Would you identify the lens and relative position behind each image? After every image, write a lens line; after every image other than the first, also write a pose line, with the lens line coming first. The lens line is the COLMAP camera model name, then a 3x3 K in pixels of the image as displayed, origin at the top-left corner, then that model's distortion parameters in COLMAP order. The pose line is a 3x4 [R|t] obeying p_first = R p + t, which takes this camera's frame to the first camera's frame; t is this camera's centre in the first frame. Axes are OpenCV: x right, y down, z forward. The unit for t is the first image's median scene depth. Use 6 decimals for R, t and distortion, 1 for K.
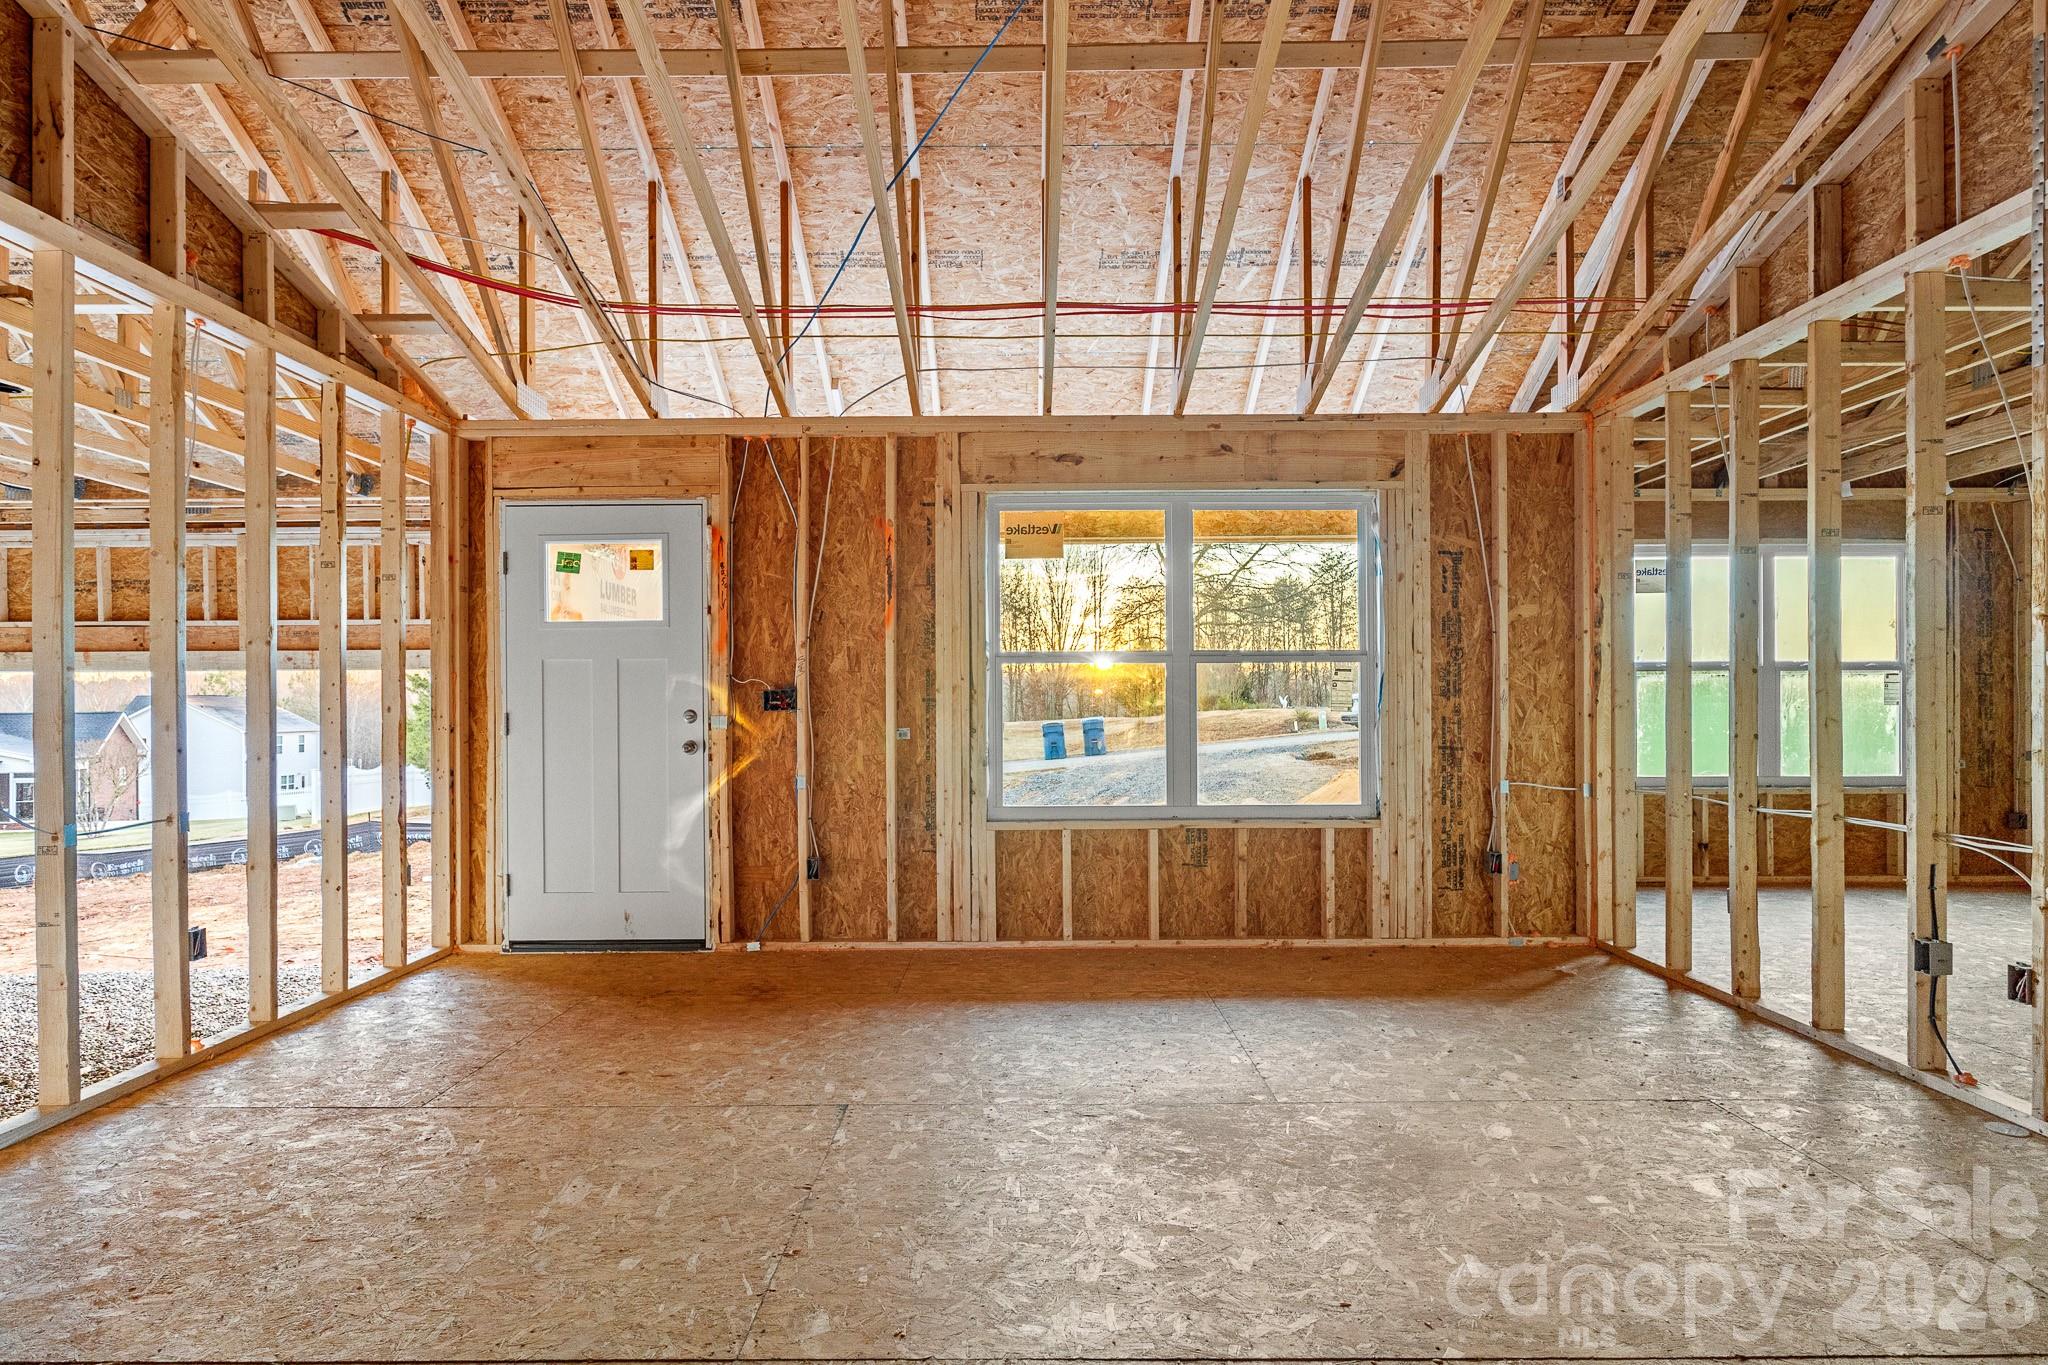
lens RADIAL K [[1152.3, 0, 1019.2], [0, 1152.3, 708.9], [0, 0, 1]] dist [0.005027, 0.005441]
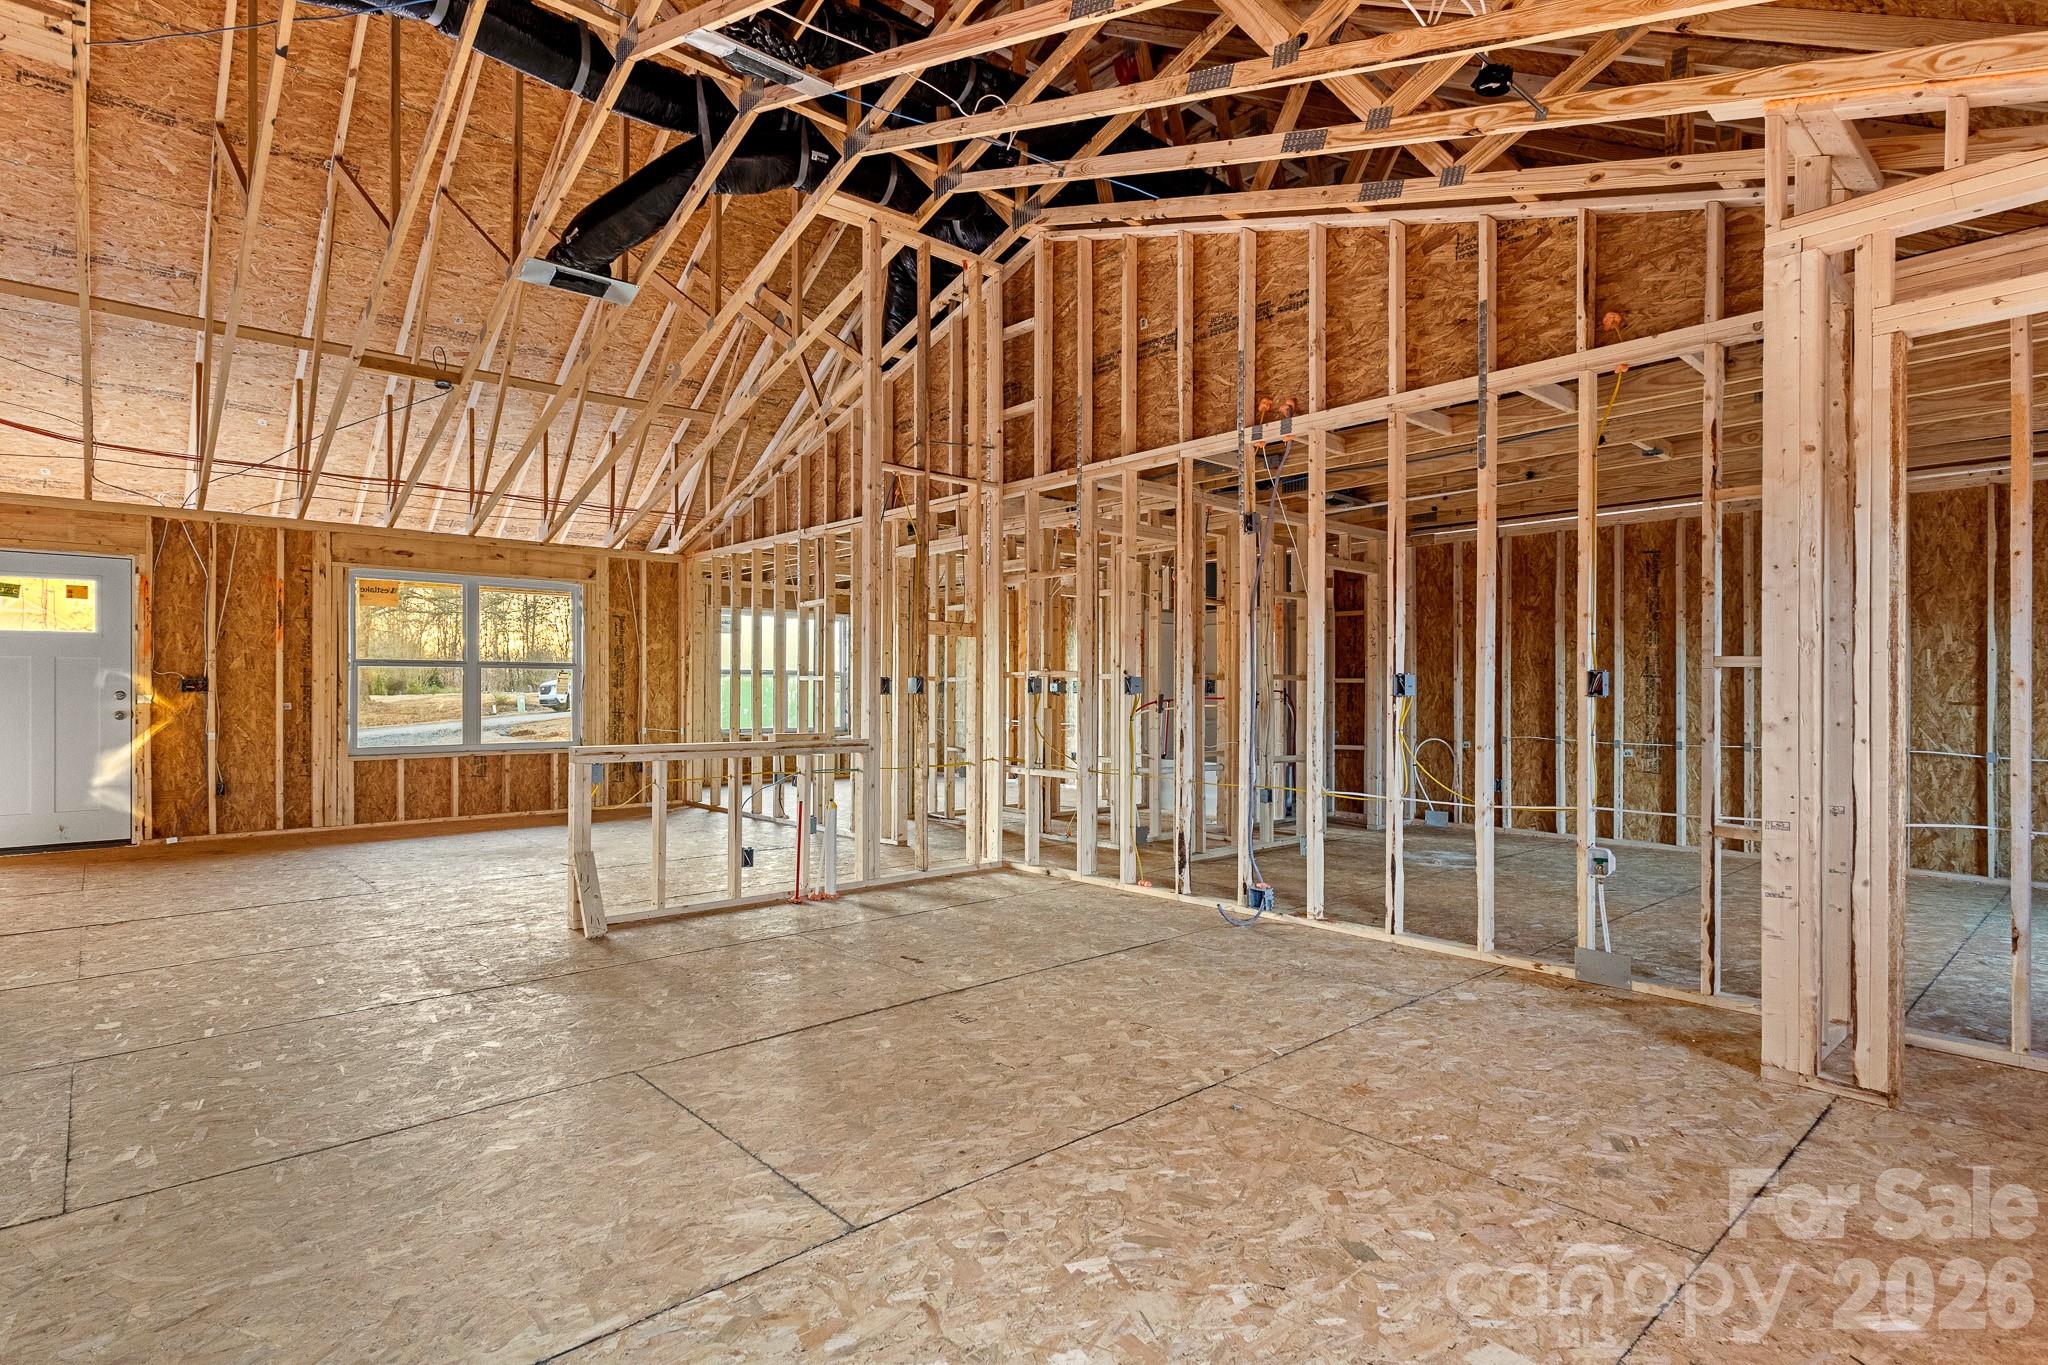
lens RADIAL K [[1005.6, 0, 1016.7], [0, 1005.6, 687.6], [0, 0, 1]] dist [0.006366, -0.002826]
pose [[0.752003, 0.008566, 0.659105, -0.271884], [-0.003958, 0.999956, -0.008480, 0.002633], [-0.659148, 0.003768, 0.752004, -0.809941]]
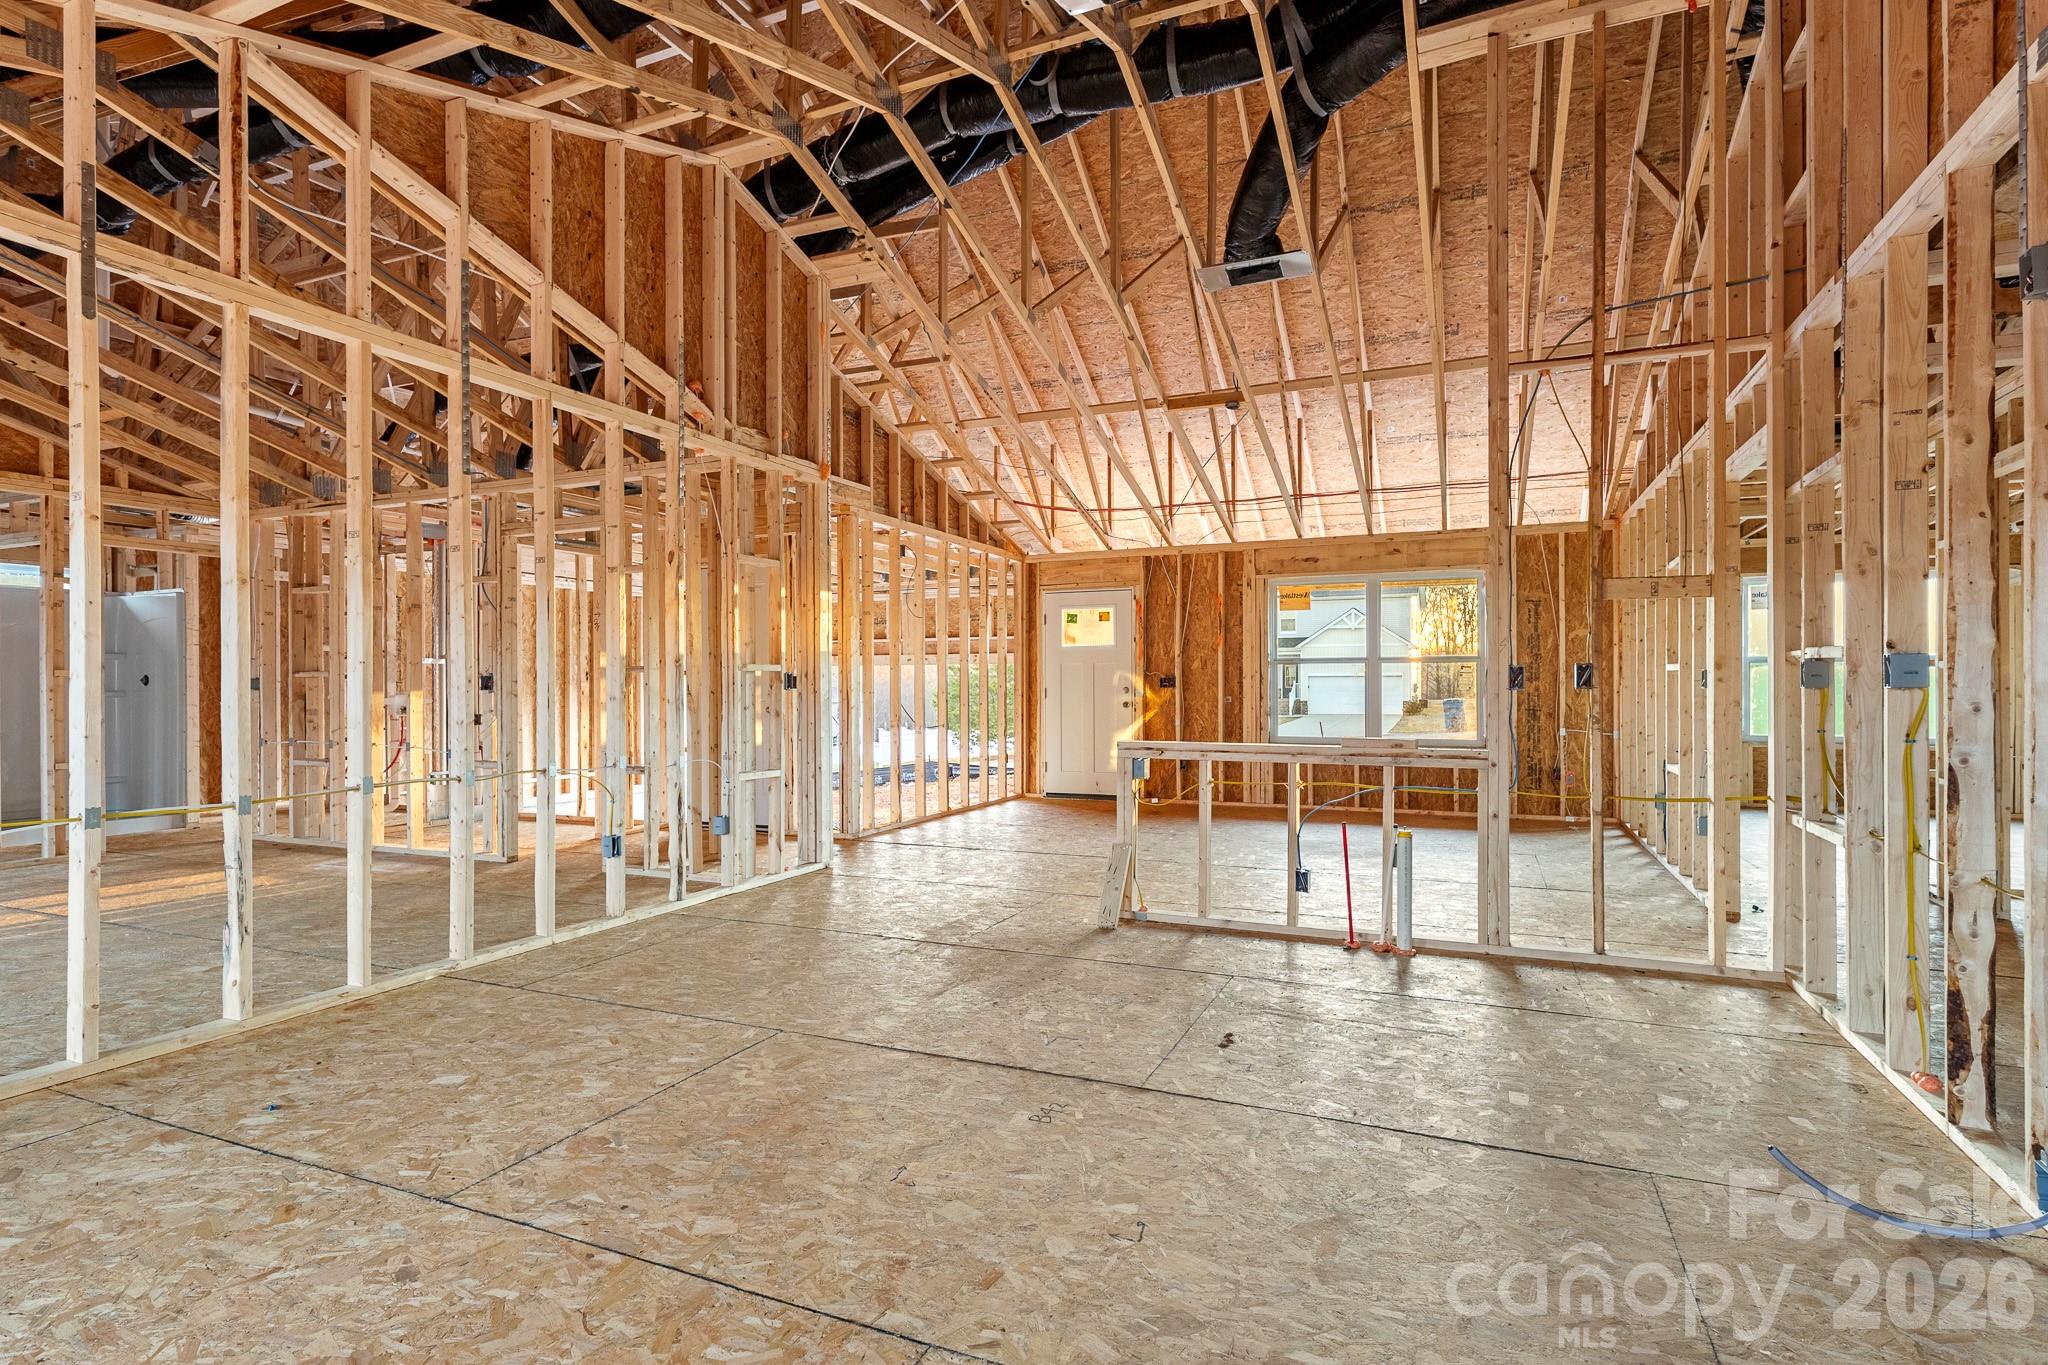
lens RADIAL K [[1005.6, 0, 1019.3], [0, 1005.6, 679.5], [0, 0, 1]] dist [0.006366, -0.002826]
pose [[0.919011, 0.000544, -0.394230, 0.260135], [-0.003426, 0.999972, -0.006605, -0.000239], [0.394216, 0.007421, 0.918988, -0.765519]]
